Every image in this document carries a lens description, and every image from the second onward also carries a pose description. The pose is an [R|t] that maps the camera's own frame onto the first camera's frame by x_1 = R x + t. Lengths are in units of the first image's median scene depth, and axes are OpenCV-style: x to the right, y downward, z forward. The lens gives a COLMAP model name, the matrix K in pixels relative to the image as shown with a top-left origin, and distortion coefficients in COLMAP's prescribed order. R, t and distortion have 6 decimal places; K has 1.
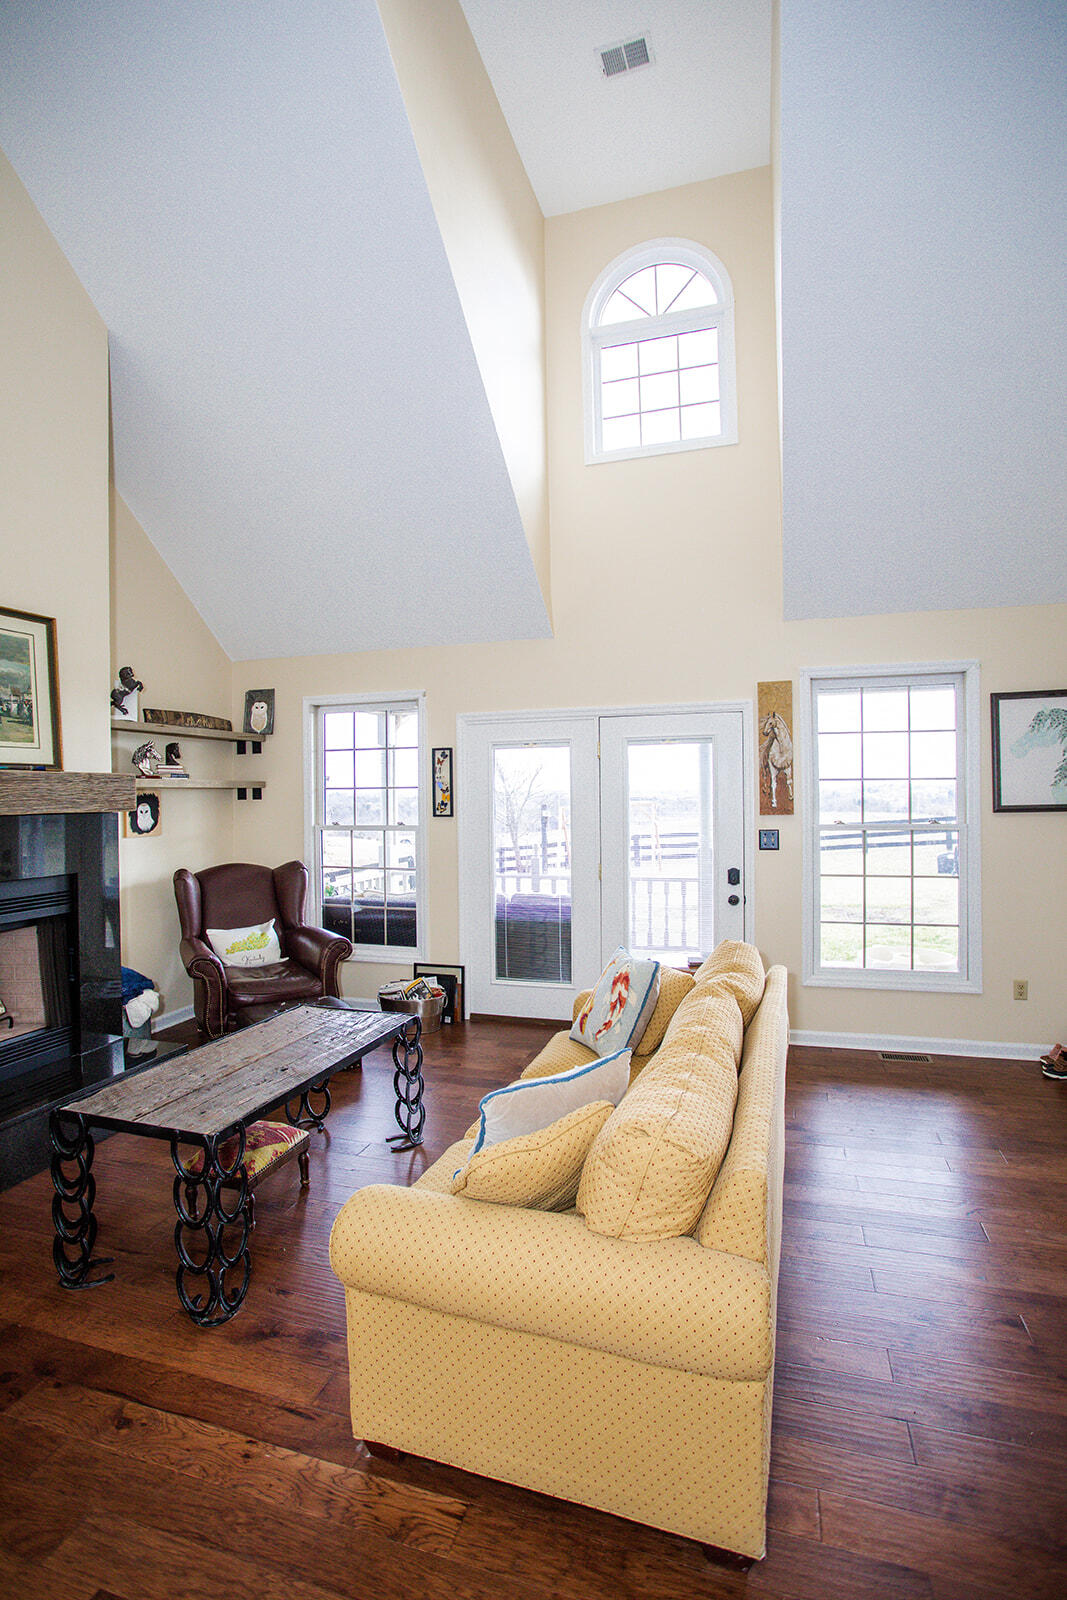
lens RADIAL K [[787.8, 0, 533.5], [0, 787.8, 800.0], [0, 0, 1]] dist [0.000708, 0.000113]
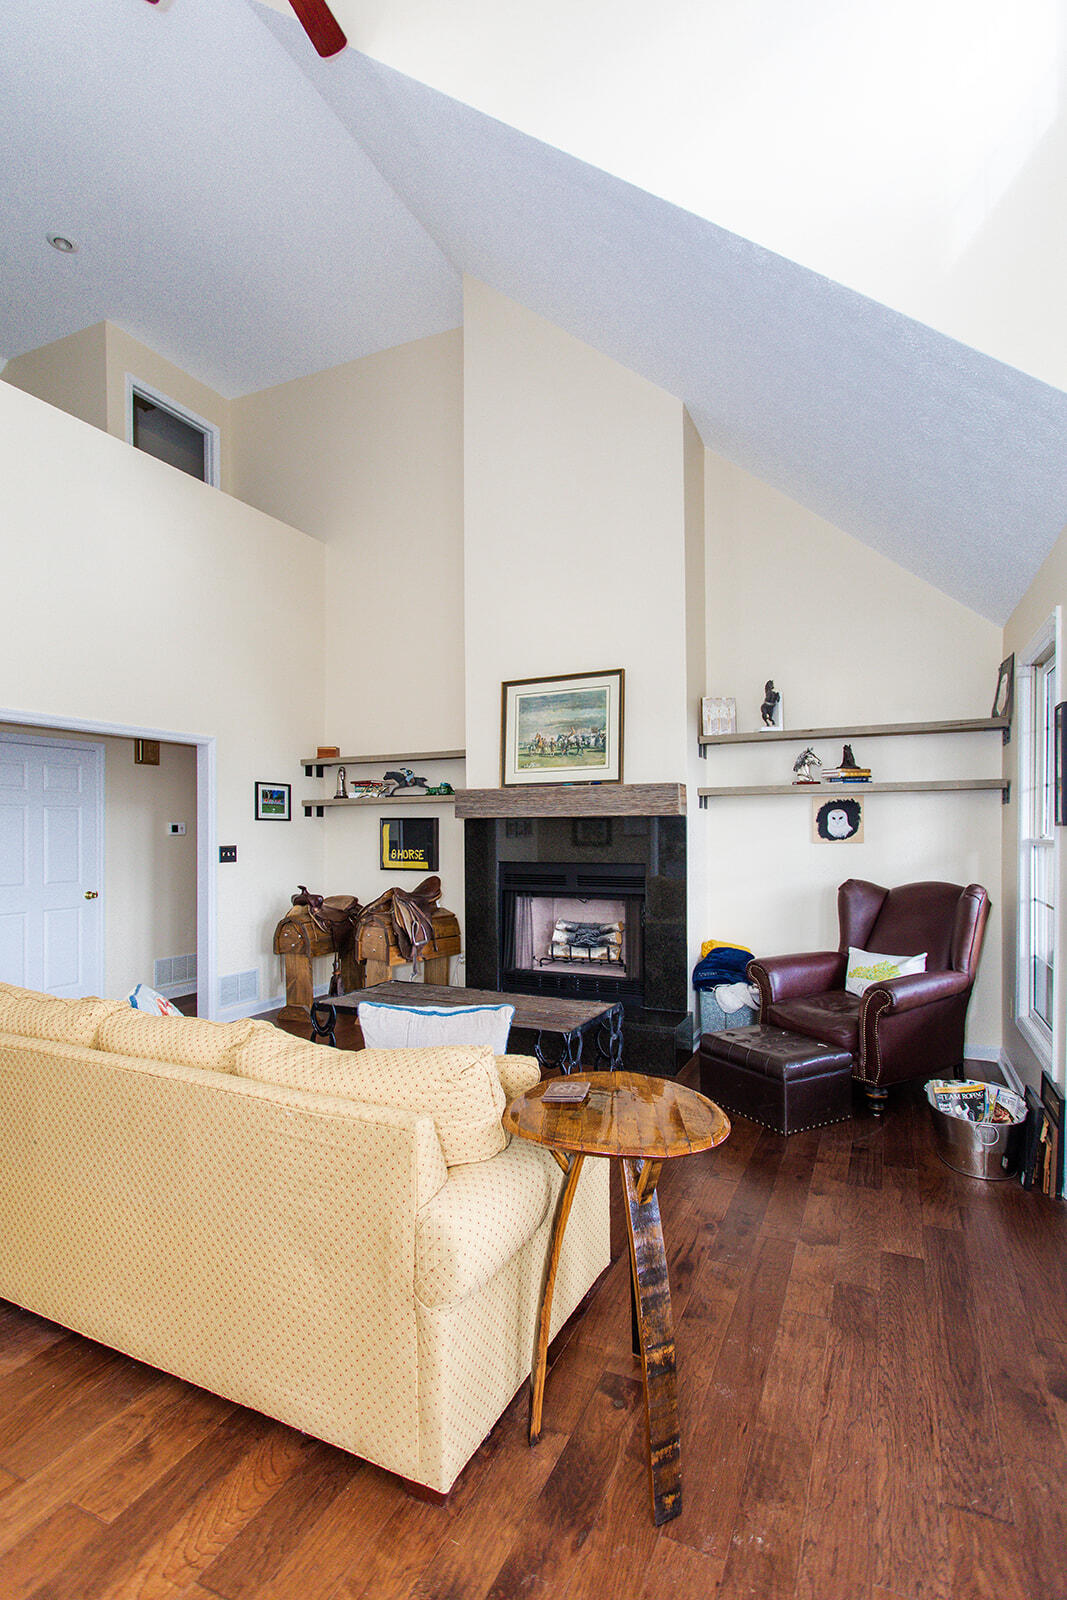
lens RADIAL K [[763.7, 0, 531.0], [0, 763.7, 821.7], [0, 0, 1]] dist [0.003488, 0.000649]
pose [[-0.123805, 0.020284, -0.992099, 0.688201], [0.000985, 0.999793, 0.020318, -0.000259], [0.992306, 0.001538, -0.123799, 1.009708]]
